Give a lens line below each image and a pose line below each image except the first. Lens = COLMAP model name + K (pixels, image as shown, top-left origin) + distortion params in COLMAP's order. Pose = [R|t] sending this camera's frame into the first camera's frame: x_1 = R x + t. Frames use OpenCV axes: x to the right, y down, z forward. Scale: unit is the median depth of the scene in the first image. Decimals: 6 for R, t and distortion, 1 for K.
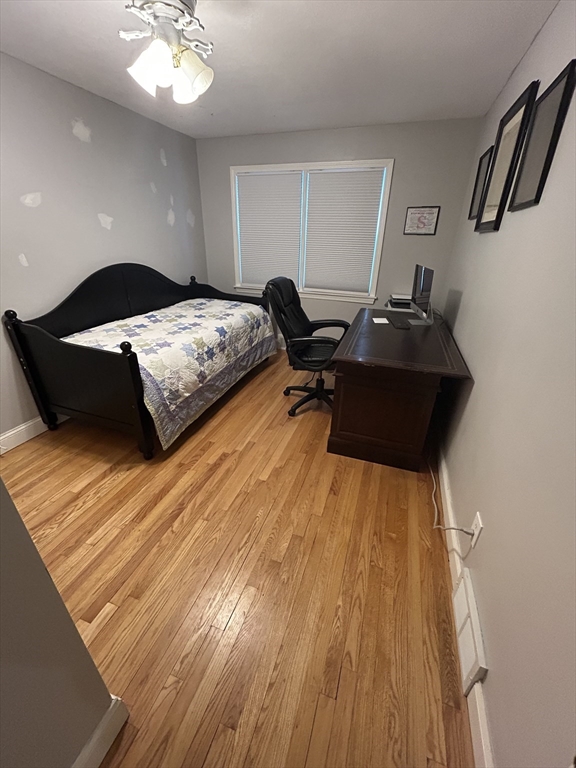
lens RADIAL K [[310.5, 0, 289.5], [0, 310.5, 381.9], [0, 0, 1]] dist [-0.001923, 0.000863]
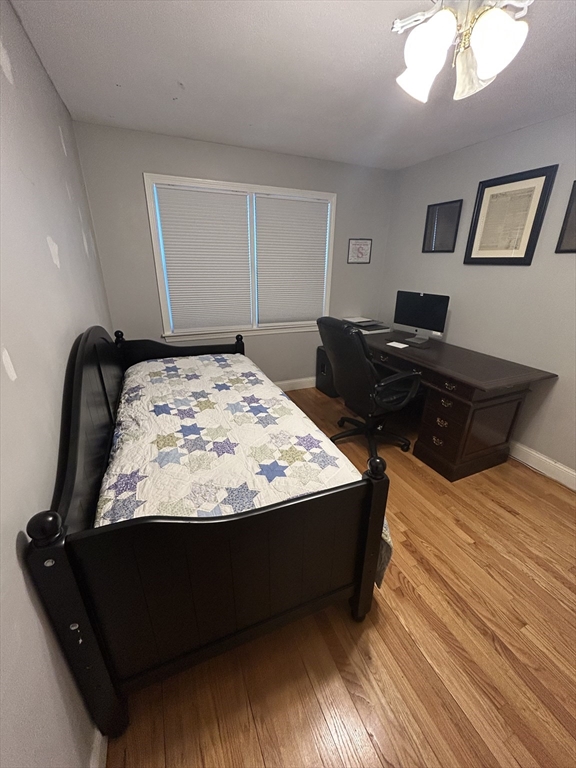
lens RADIAL K [[310.5, 0, 289.1], [0, 310.5, 382.6], [0, 0, 1]] dist [-0.001923, 0.000863]
pose [[0.734495, -0.259624, 0.626987, -0.679072], [0.292367, 0.954843, 0.052885, -0.239018], [-0.612404, 0.144466, 0.777233, 0.423564]]
